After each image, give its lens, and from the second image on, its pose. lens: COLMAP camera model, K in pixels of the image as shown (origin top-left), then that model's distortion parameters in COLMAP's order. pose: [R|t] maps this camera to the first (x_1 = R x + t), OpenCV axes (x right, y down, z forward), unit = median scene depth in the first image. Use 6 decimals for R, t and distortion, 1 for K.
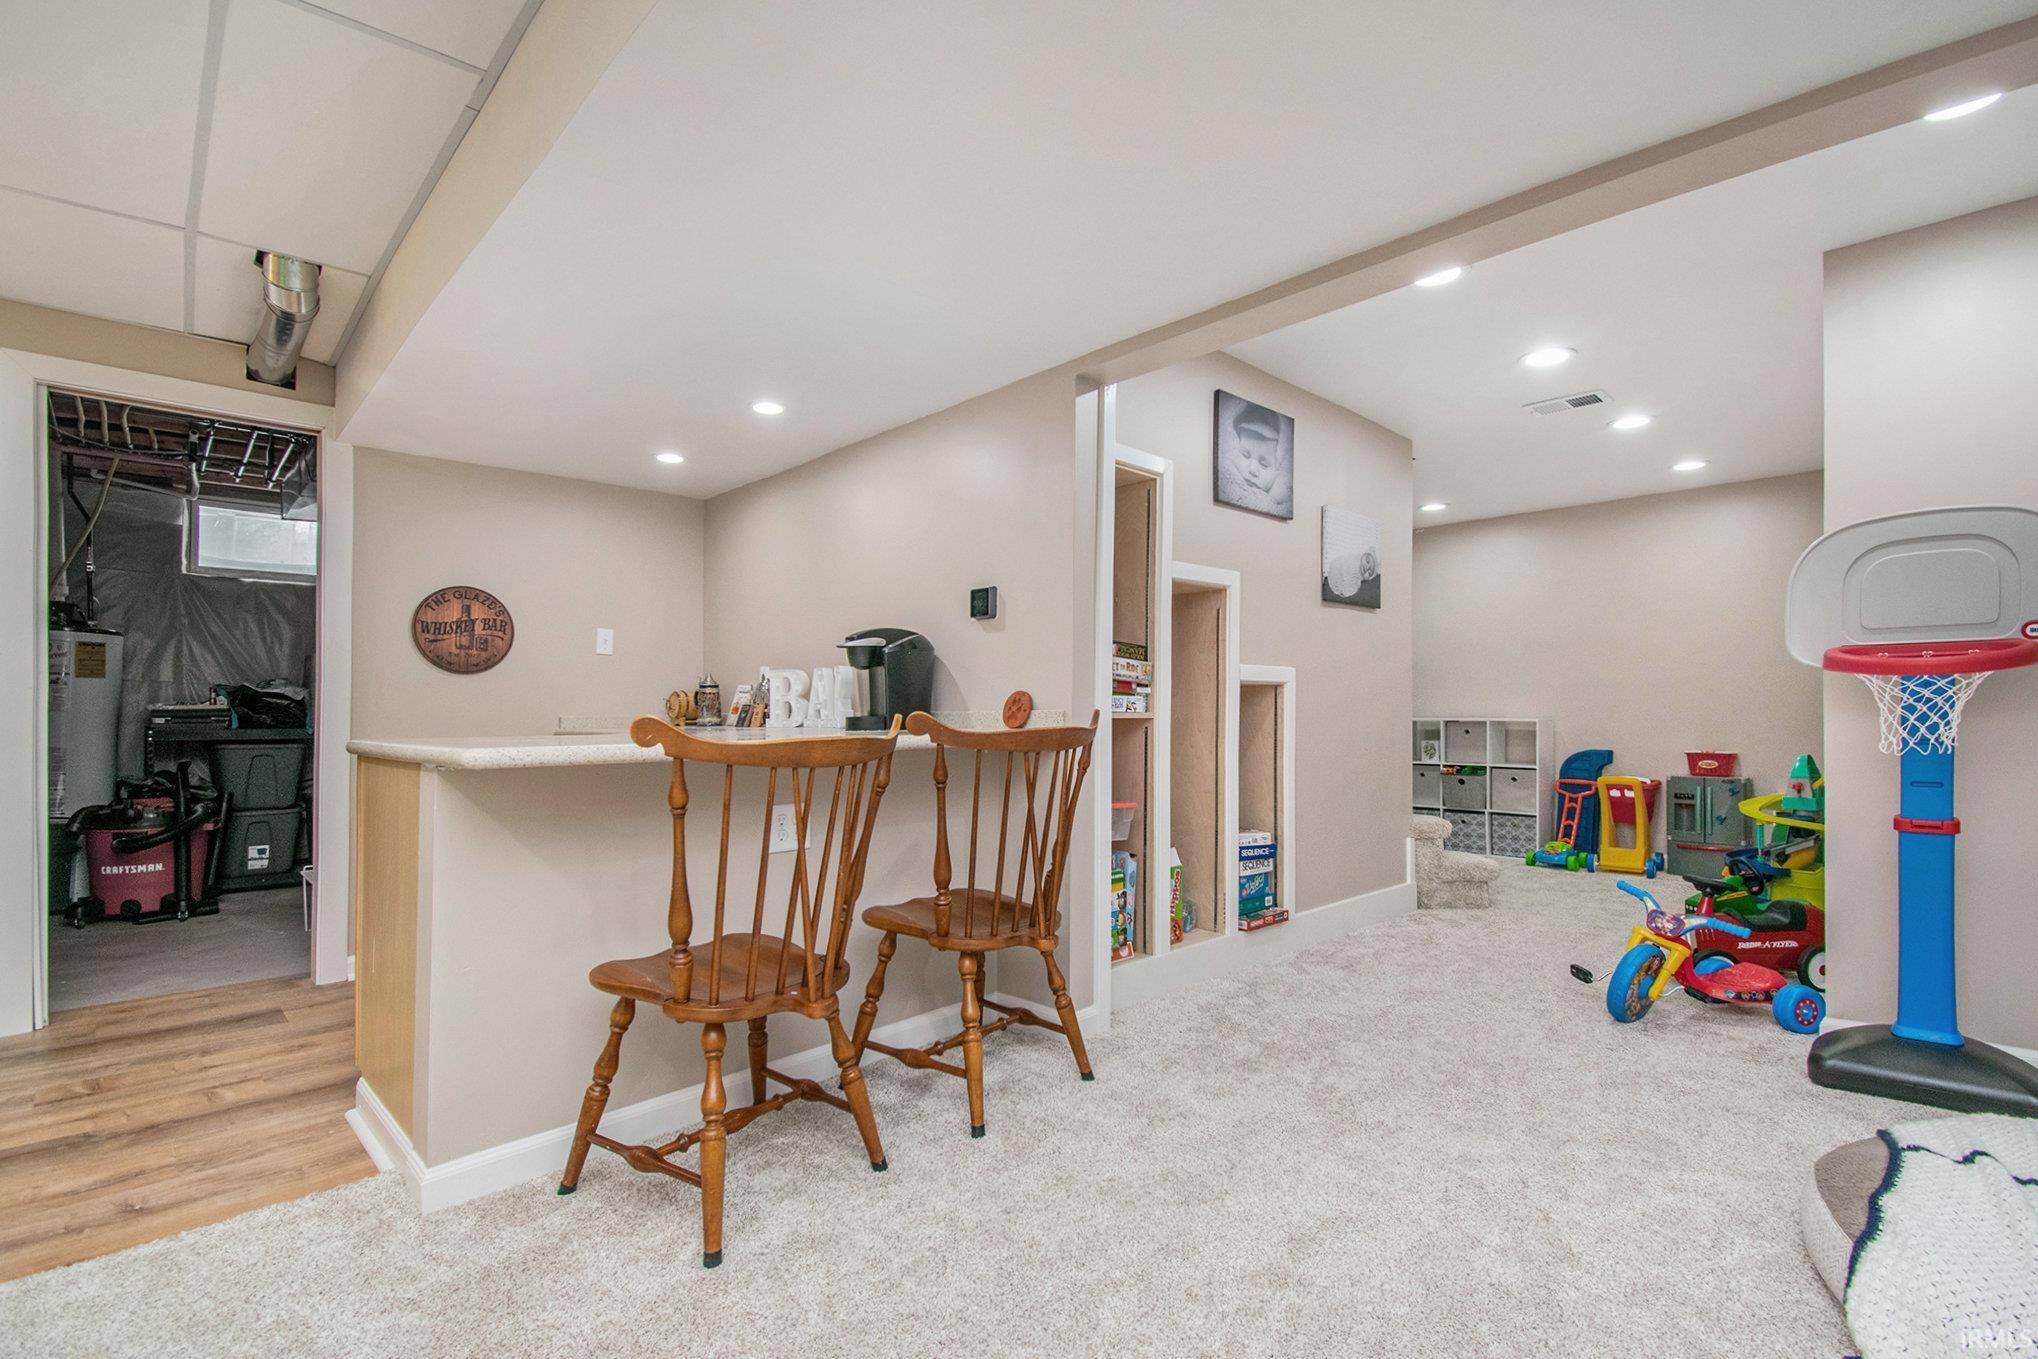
lens RADIAL K [[919.3, 0, 1025.3], [0, 919.3, 687.1], [0, 0, 1]] dist [0.045944, -0.042540]
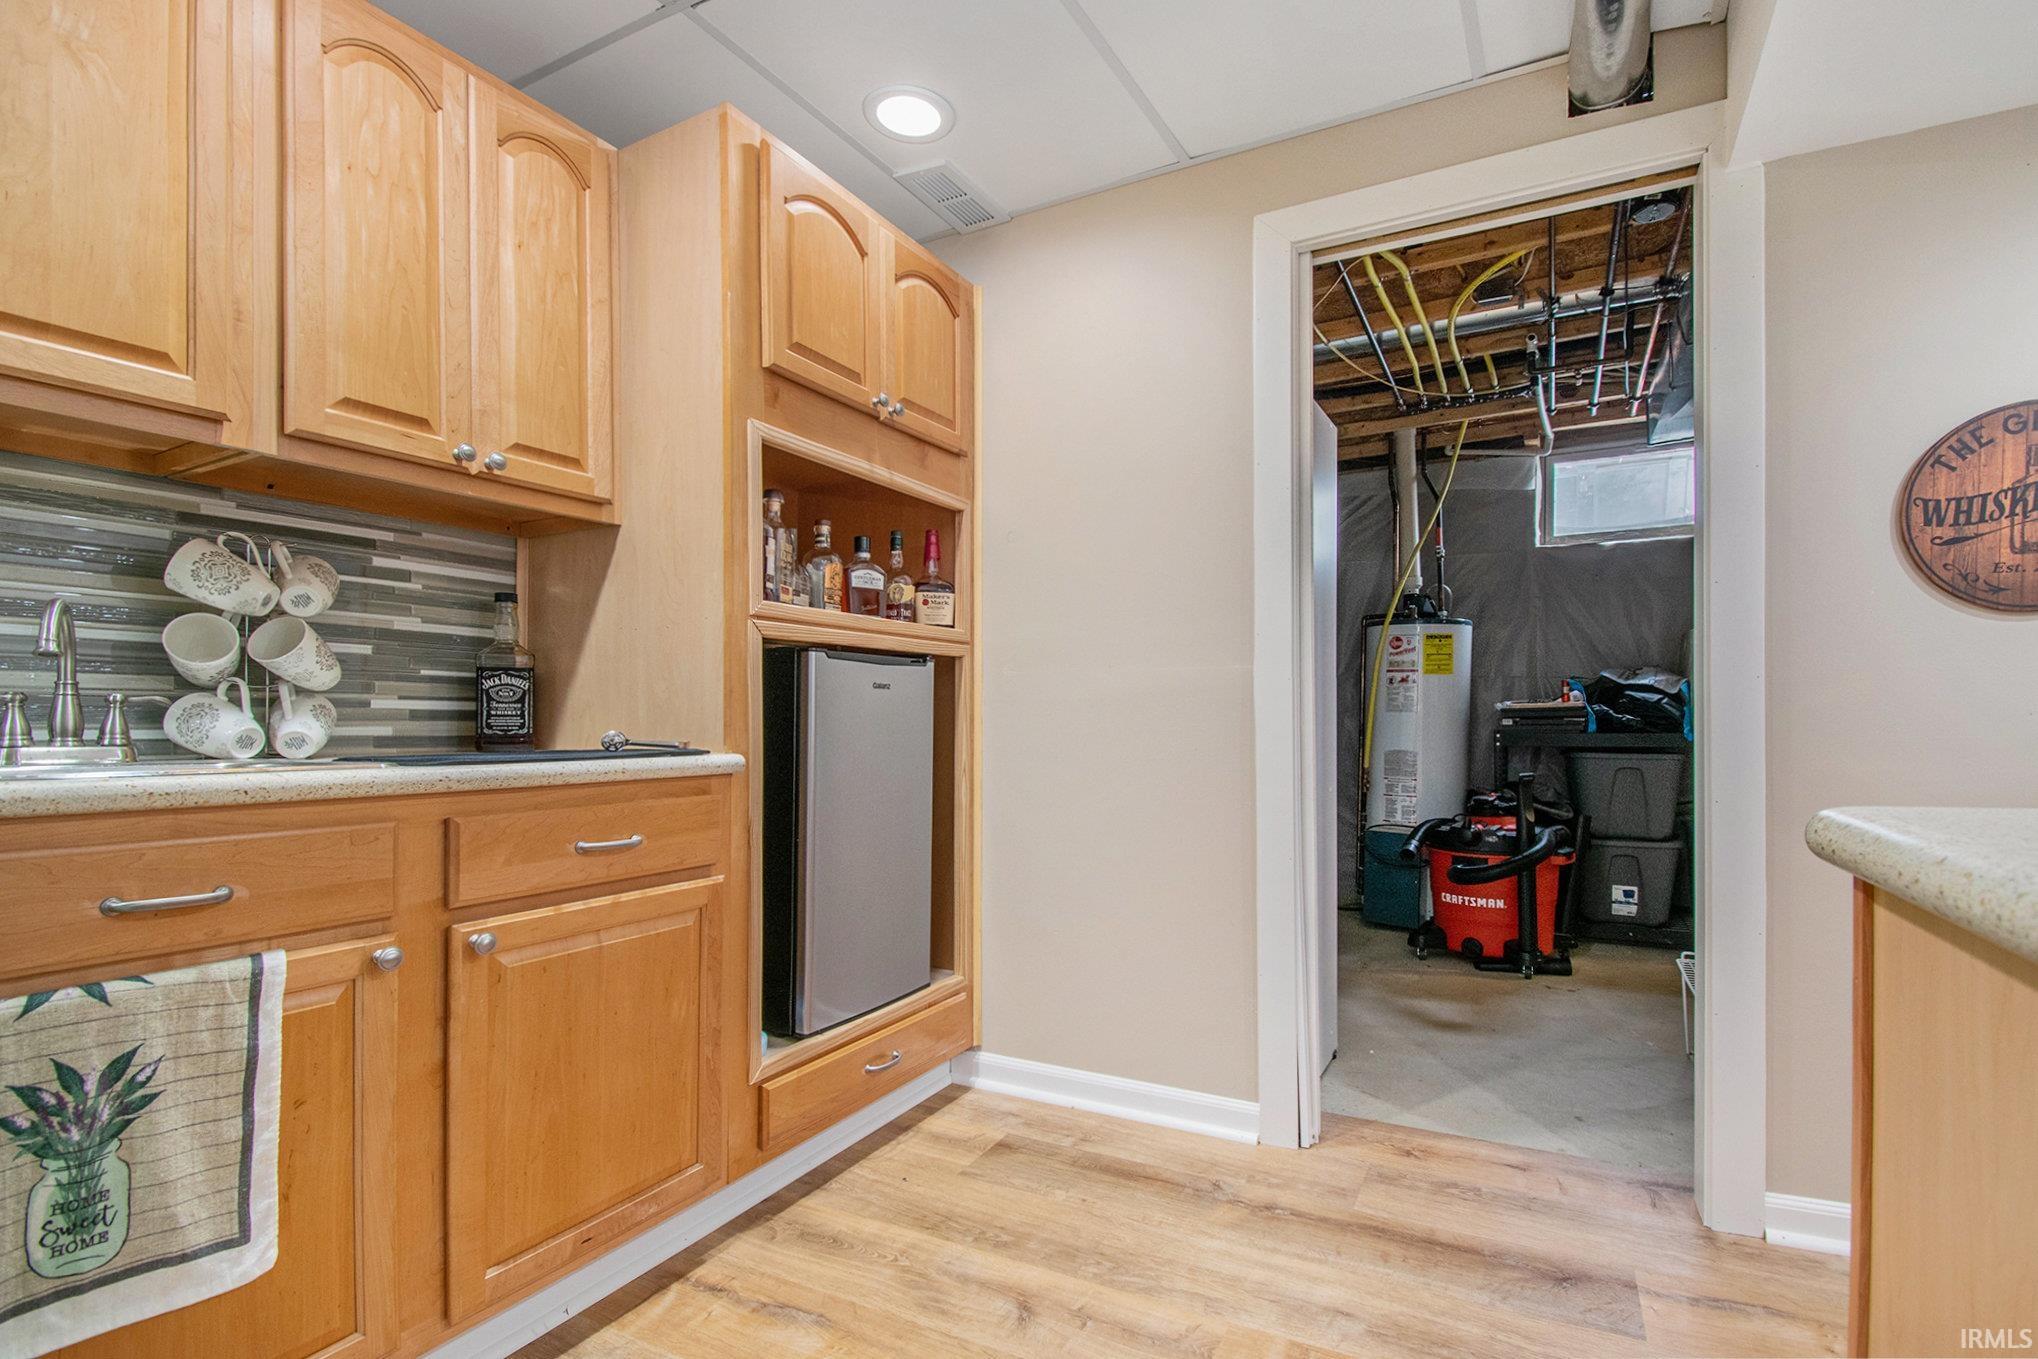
lens RADIAL K [[971.4, 0, 1019.4], [0, 971.4, 737.0], [0, 0, 1]] dist [0.017682, -0.000353]
pose [[0.306630, 0.012557, -0.951746, -0.225843], [0.025447, 0.999447, 0.021384, 0.019038], [0.951488, -0.030776, 0.306142, 0.300820]]
